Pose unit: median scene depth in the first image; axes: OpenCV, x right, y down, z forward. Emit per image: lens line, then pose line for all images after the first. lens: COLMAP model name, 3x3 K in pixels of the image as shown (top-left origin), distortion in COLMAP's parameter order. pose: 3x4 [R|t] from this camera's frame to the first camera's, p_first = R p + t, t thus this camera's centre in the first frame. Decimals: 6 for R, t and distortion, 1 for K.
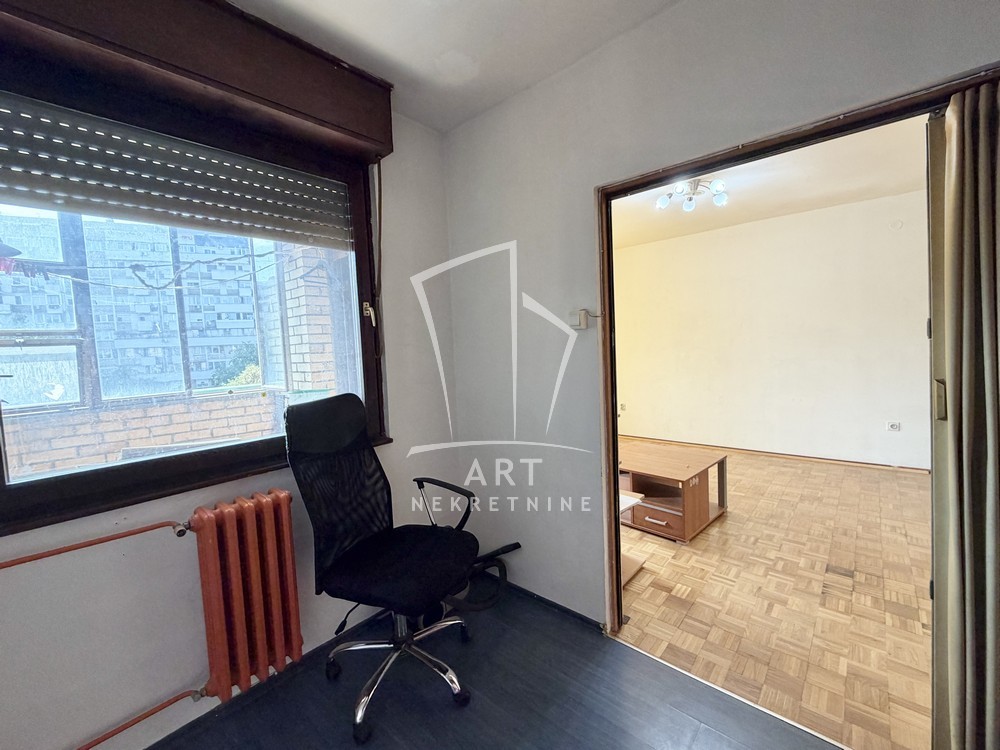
lens RADIAL K [[411.9, 0, 496.4], [0, 411.9, 366.5], [0, 0, 1]] dist [-0.001232, 0.000010]
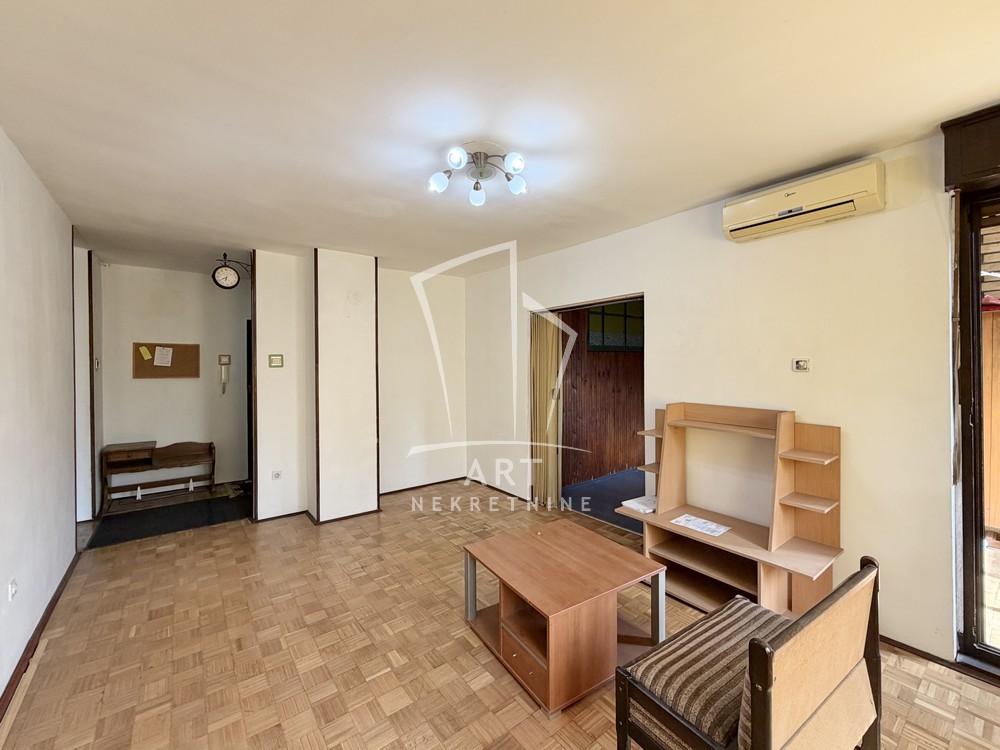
lens RADIAL K [[411.9, 0, 496.4], [0, 411.9, 366.5], [0, 0, 1]] dist [-0.001232, 0.000010]
pose [[-0.982484, 0.049754, 0.179583, 0.405377], [0.060399, 0.996696, 0.054303, -0.161023], [-0.176288, 0.064199, -0.982243, 1.931777]]
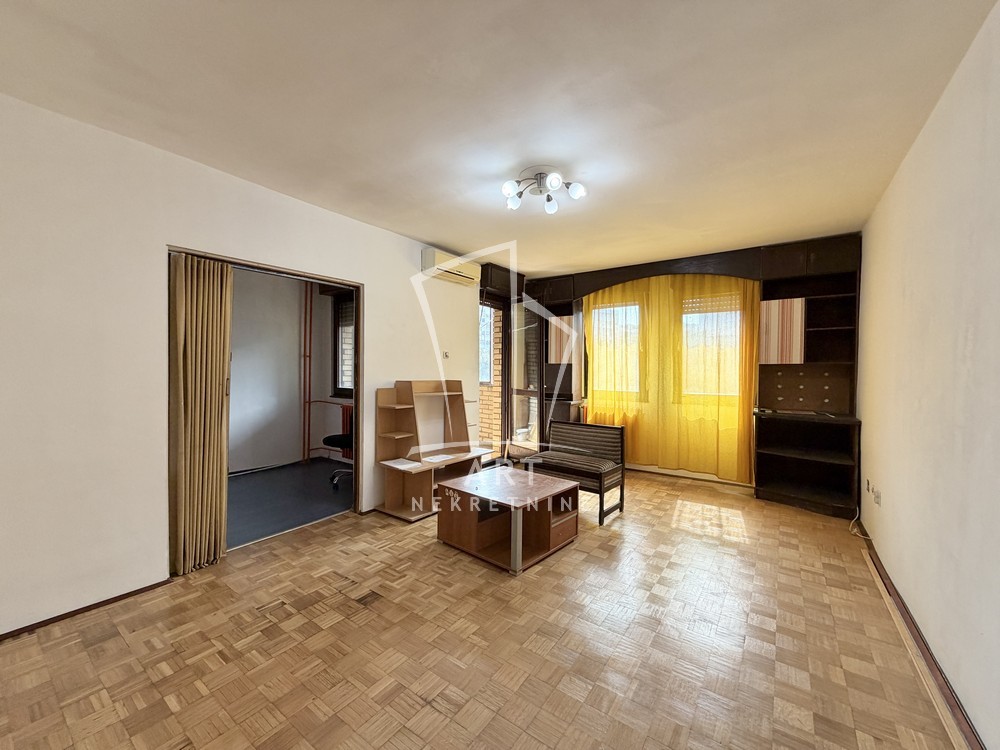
lens RADIAL K [[398.5, 0, 497.3], [0, 398.5, 376.5], [0, 0, 1]] dist [-0.000198, 0.000312]
pose [[0.109060, 0.061167, -0.992152, 1.499157], [-0.068366, 0.996203, 0.053901, -0.089692], [0.991681, 0.061951, 0.112827, 0.976883]]
